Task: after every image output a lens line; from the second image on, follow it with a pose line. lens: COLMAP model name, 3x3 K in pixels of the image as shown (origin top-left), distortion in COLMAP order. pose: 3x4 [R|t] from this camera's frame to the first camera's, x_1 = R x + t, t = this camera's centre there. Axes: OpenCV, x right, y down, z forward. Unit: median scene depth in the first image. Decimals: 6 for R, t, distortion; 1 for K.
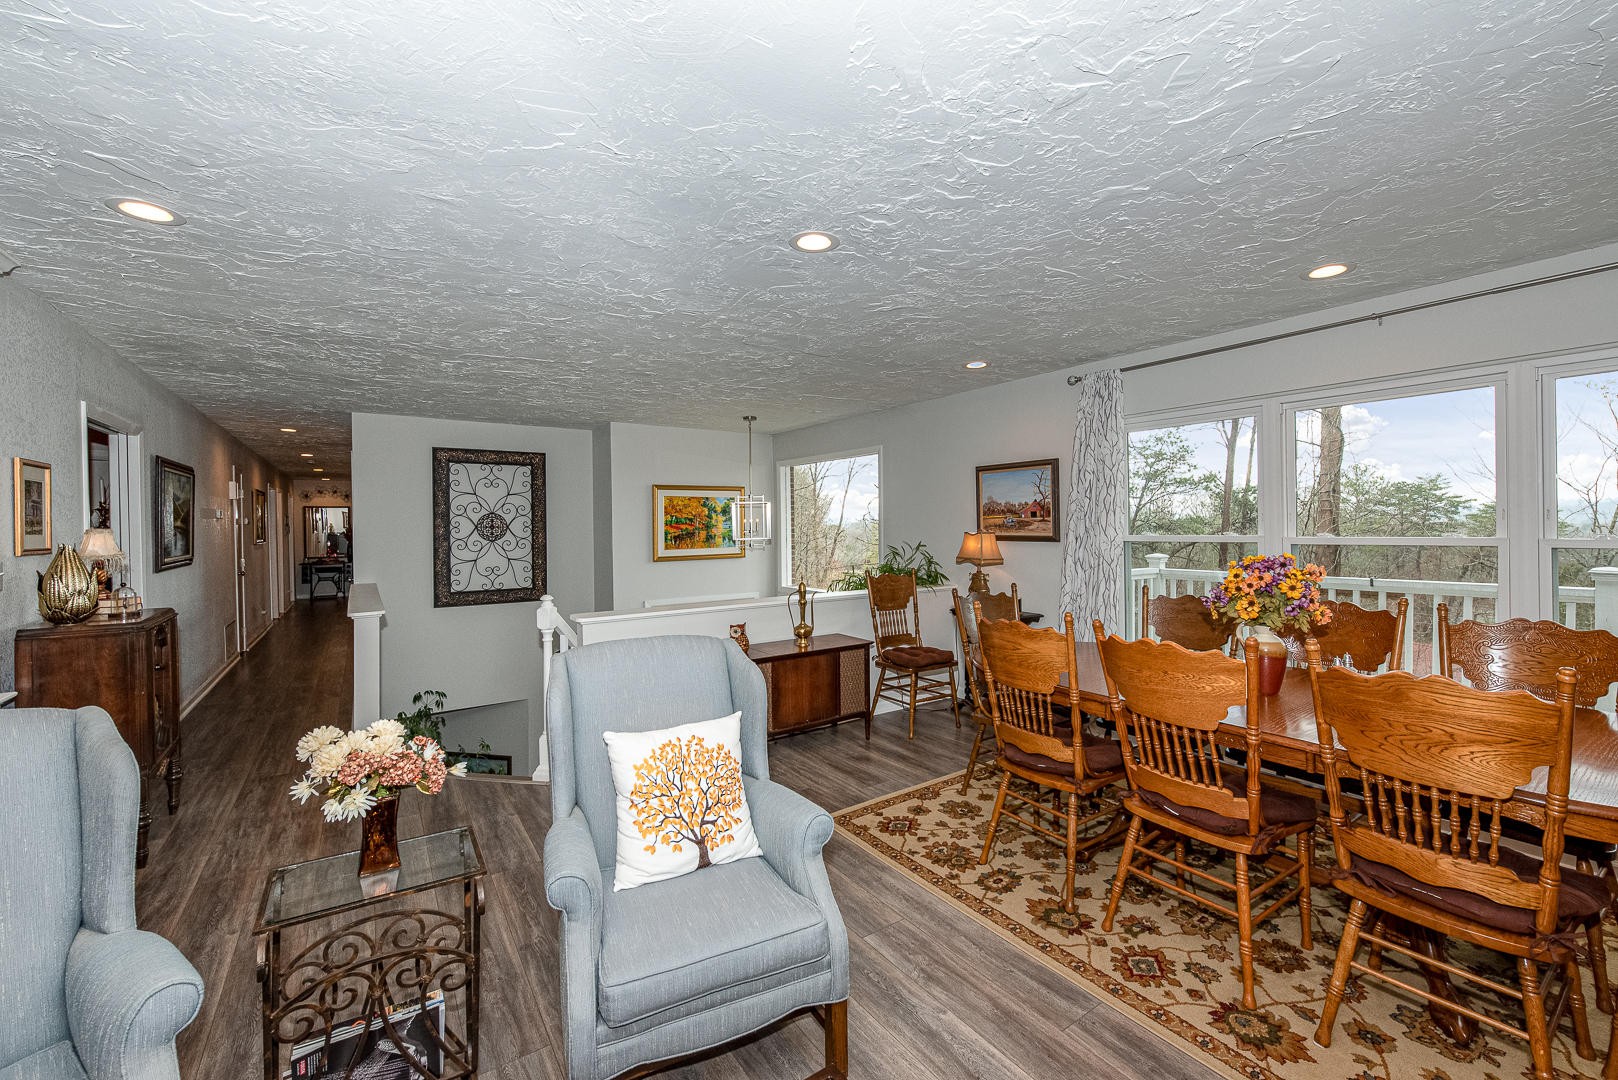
lens RADIAL K [[640.4, 0, 803.5], [0, 640.4, 528.2], [0, 0, 1]] dist [0.000715, 0.000078]
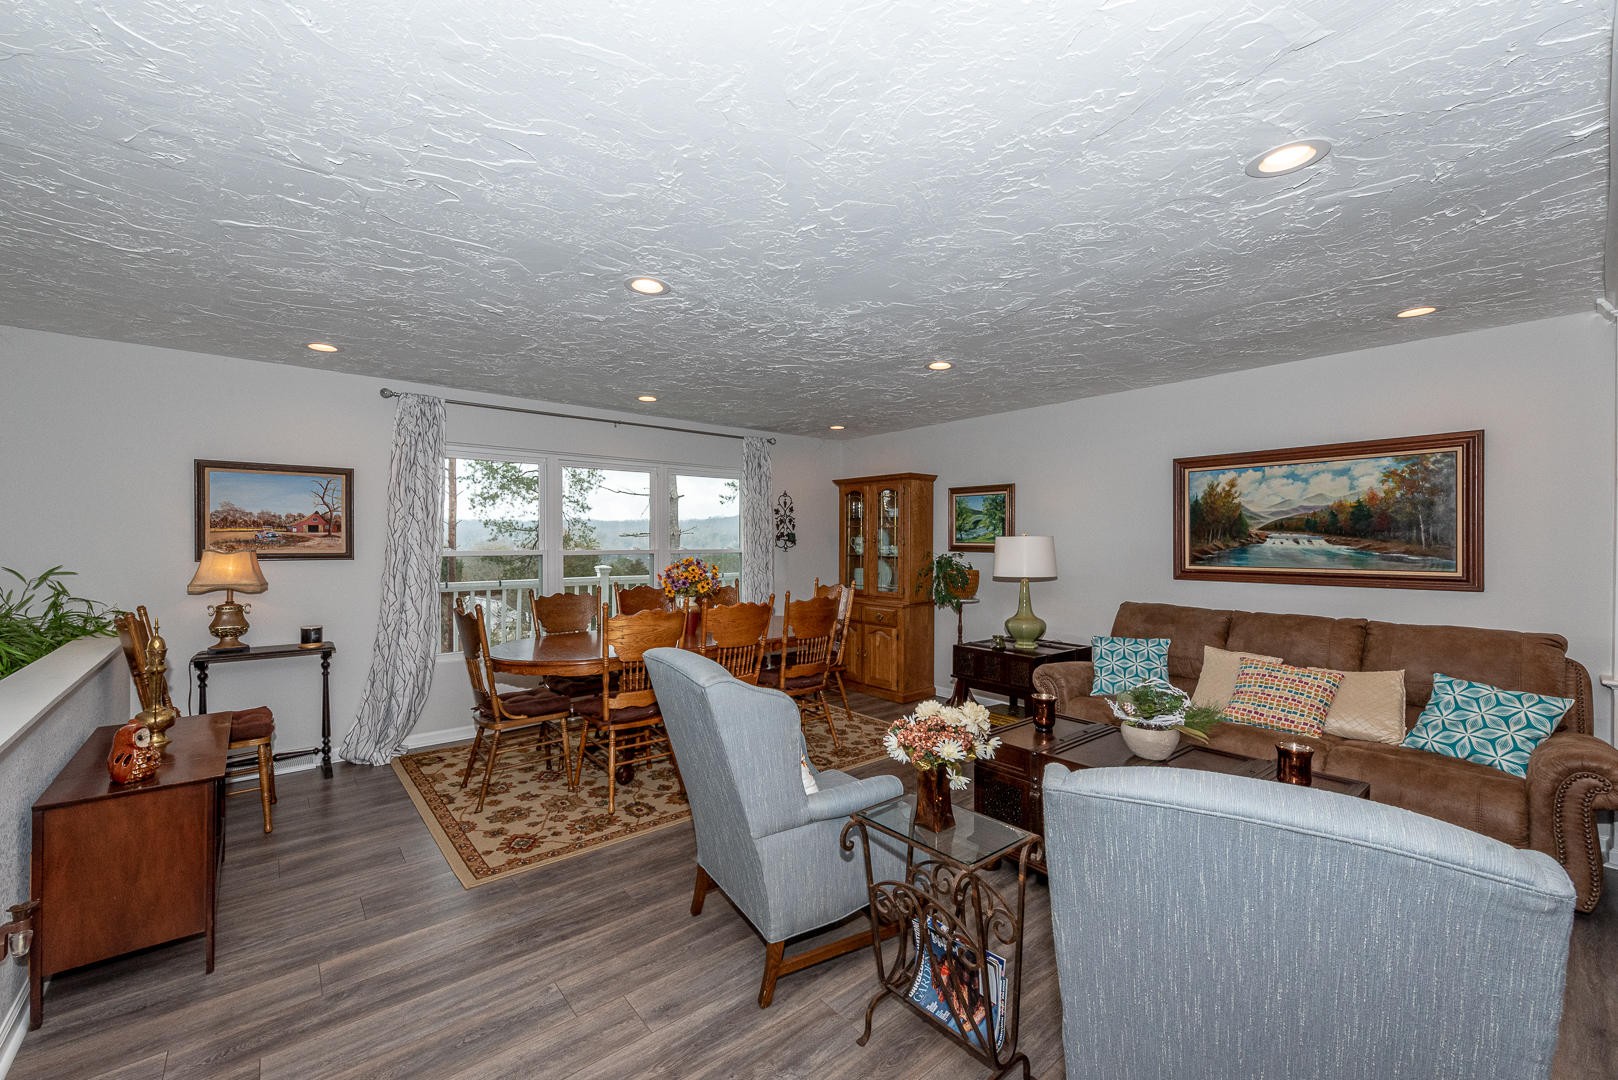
lens RADIAL K [[640.4, 0, 806.3], [0, 640.4, 540.1], [0, 0, 1]] dist [0.000715, 0.000078]
pose [[-0.084319, 0.010599, 0.996382, -0.852456], [0.002761, 0.999942, -0.010403, 0.007512], [-0.996435, 0.001873, -0.084343, 0.624424]]
